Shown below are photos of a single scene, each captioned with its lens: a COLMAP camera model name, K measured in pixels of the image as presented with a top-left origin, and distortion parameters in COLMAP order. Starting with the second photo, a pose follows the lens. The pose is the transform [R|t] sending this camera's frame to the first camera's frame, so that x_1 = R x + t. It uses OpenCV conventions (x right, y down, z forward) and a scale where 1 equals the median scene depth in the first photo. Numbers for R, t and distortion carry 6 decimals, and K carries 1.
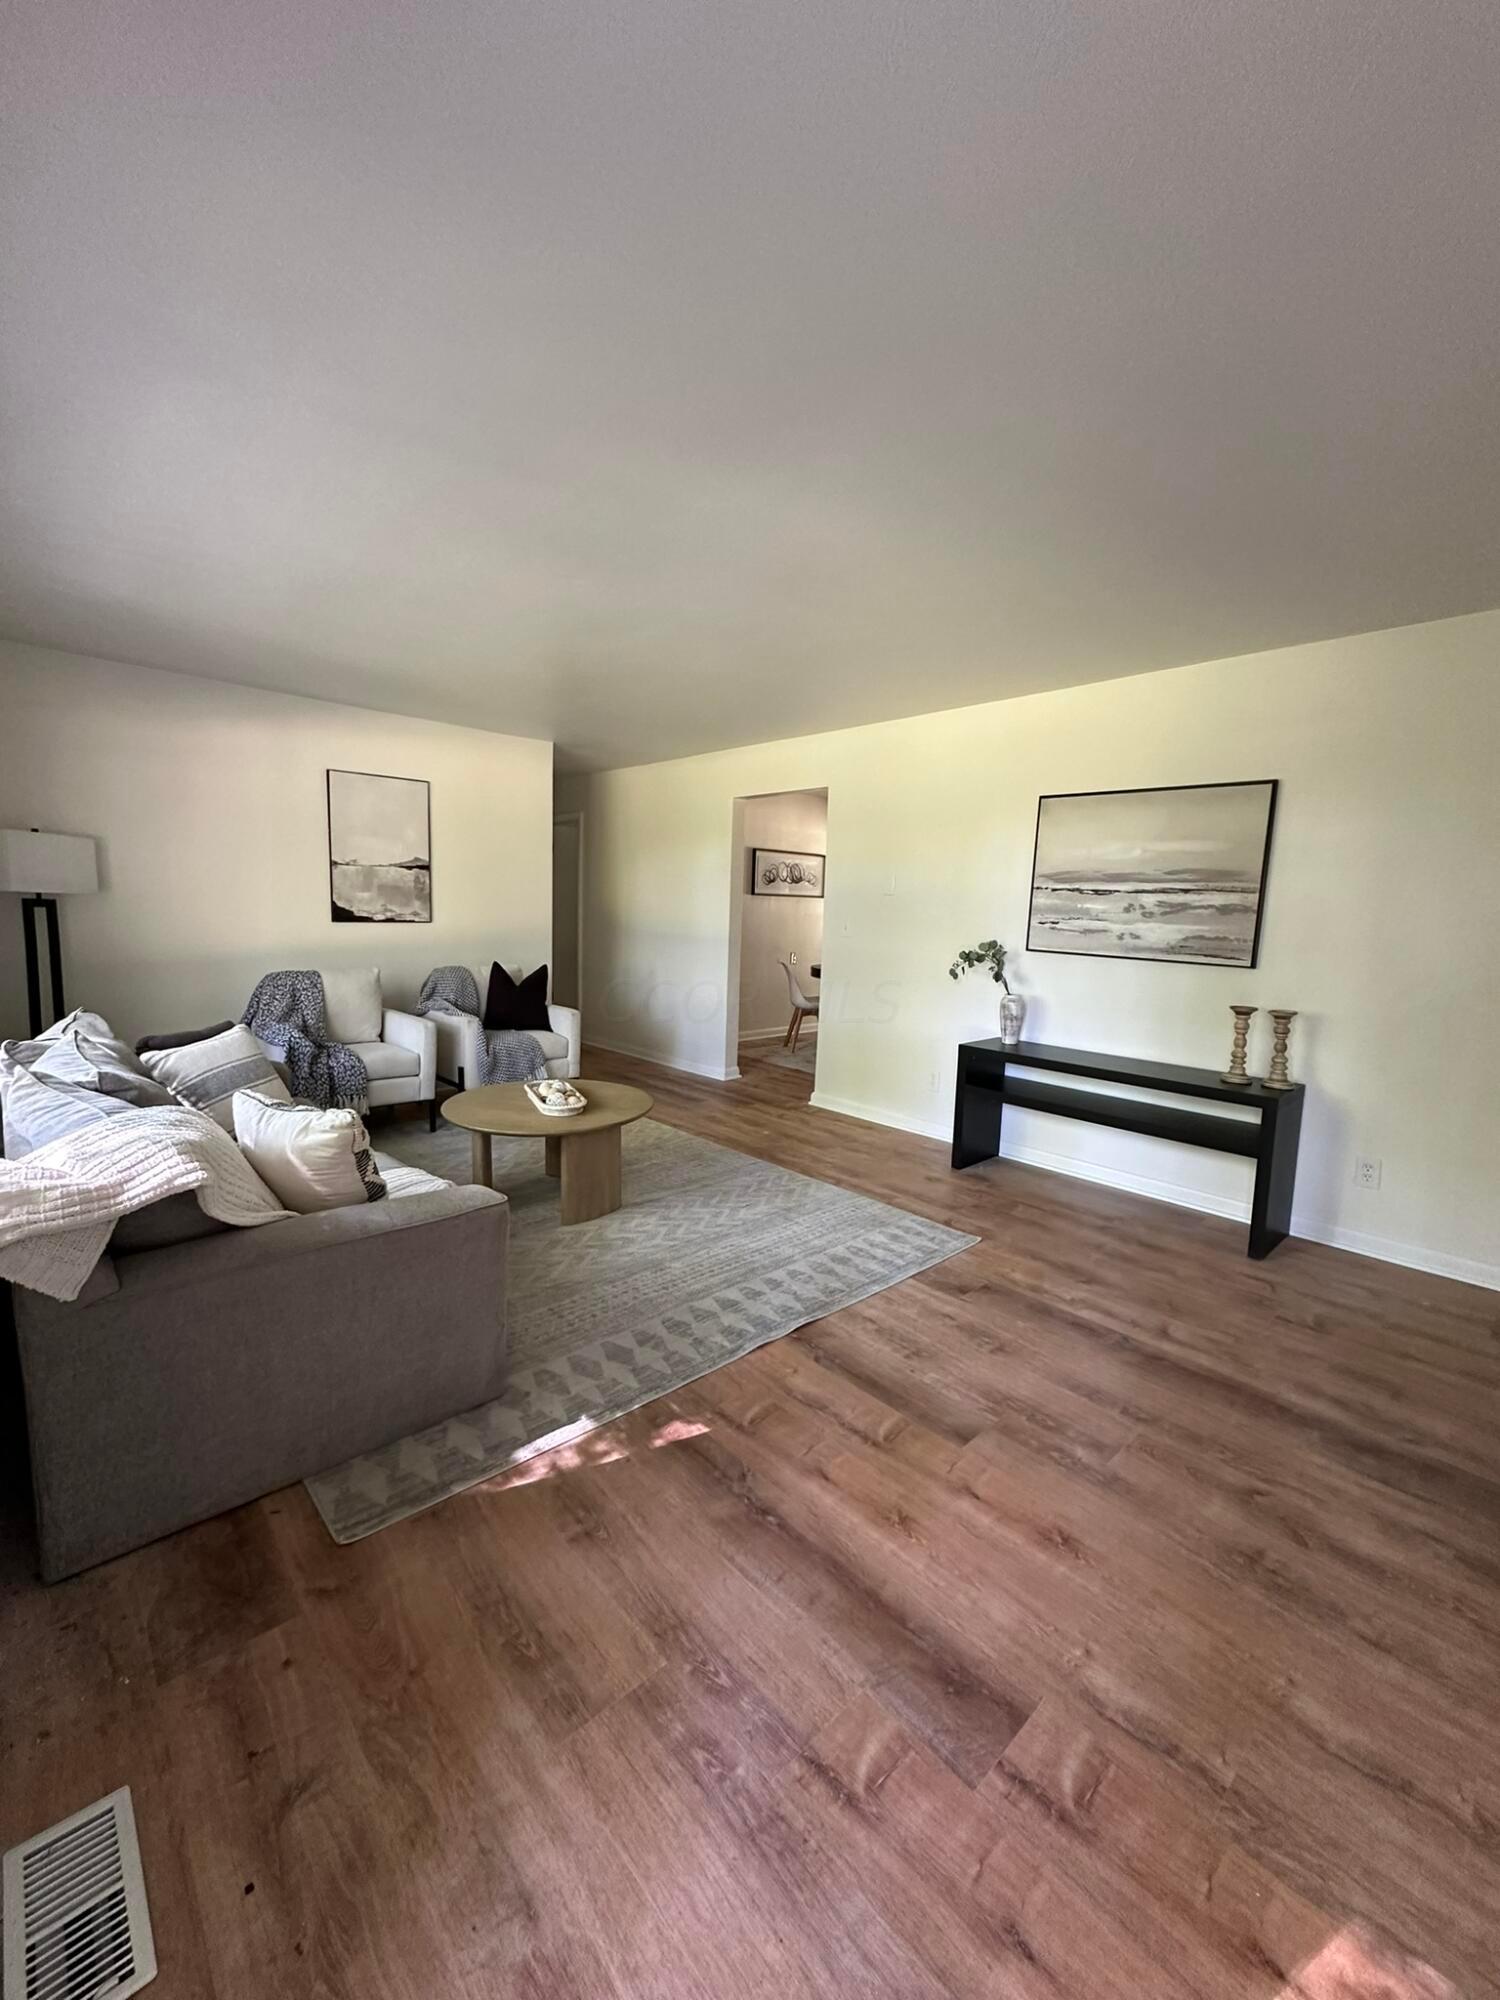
lens RADIAL K [[800.0, 0, 750.0], [0, 800.0, 1000.0], [0, 0, 1]] dist [0.001805, 0.000226]
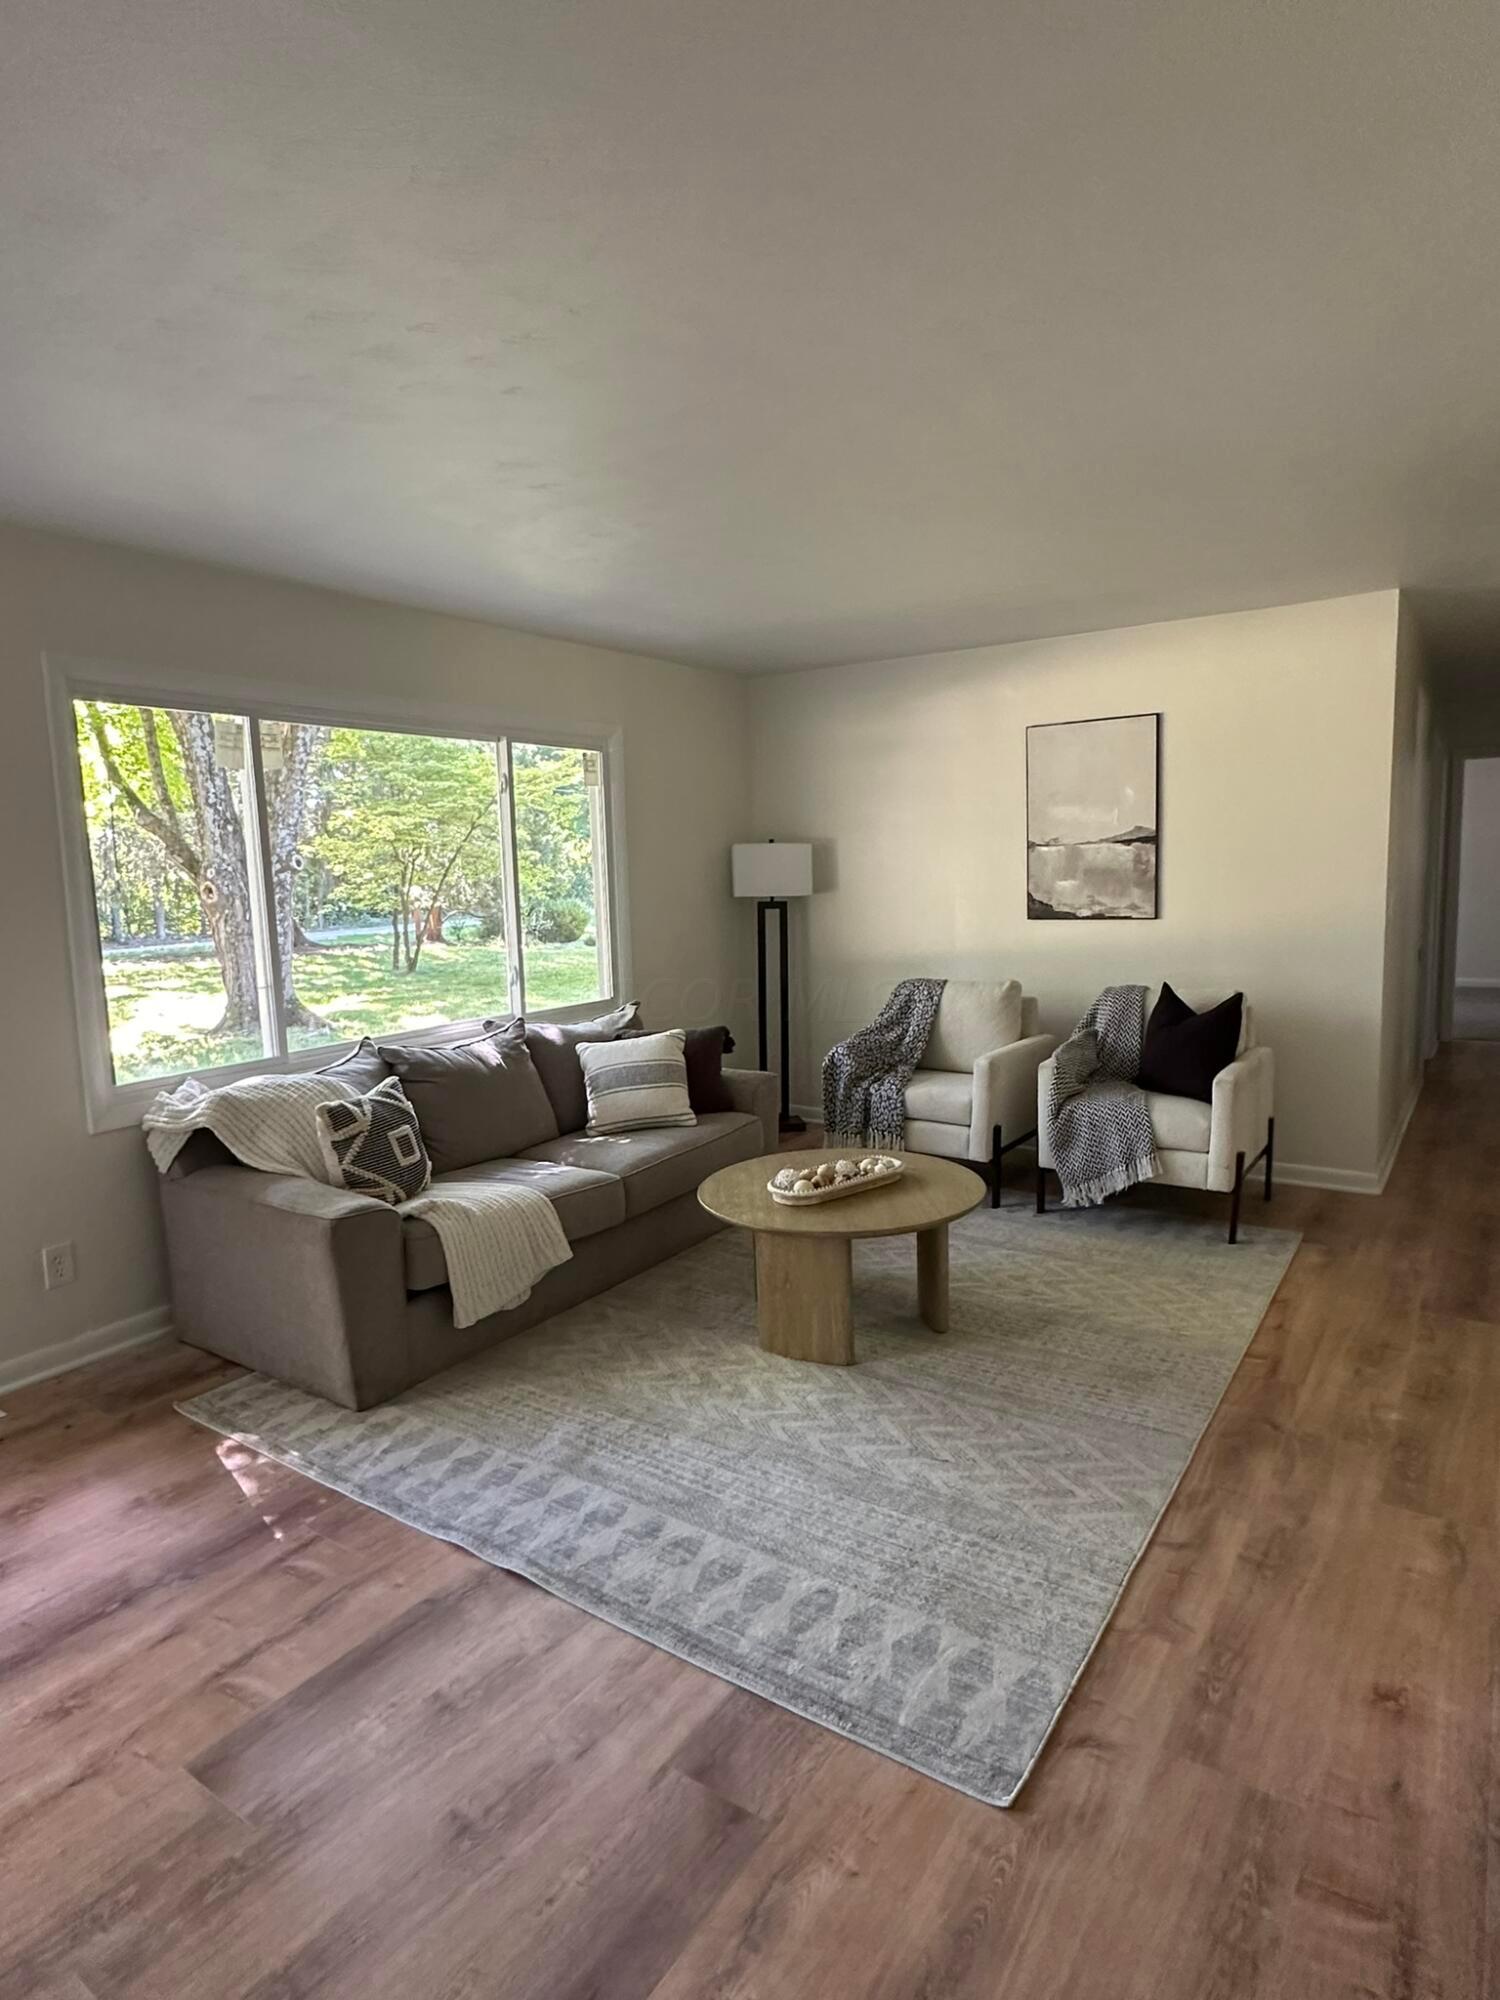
lens RADIAL K [[1115.2, 0, 750.0], [0, 1115.2, 1000.0], [0, 0, 1]] dist [-0.004990, -0.001974]
pose [[0.215643, 0.077489, -0.973393, 0.666684], [-0.078713, 0.994982, 0.061770, -0.088185], [0.973295, 0.063299, 0.220661, 0.674017]]
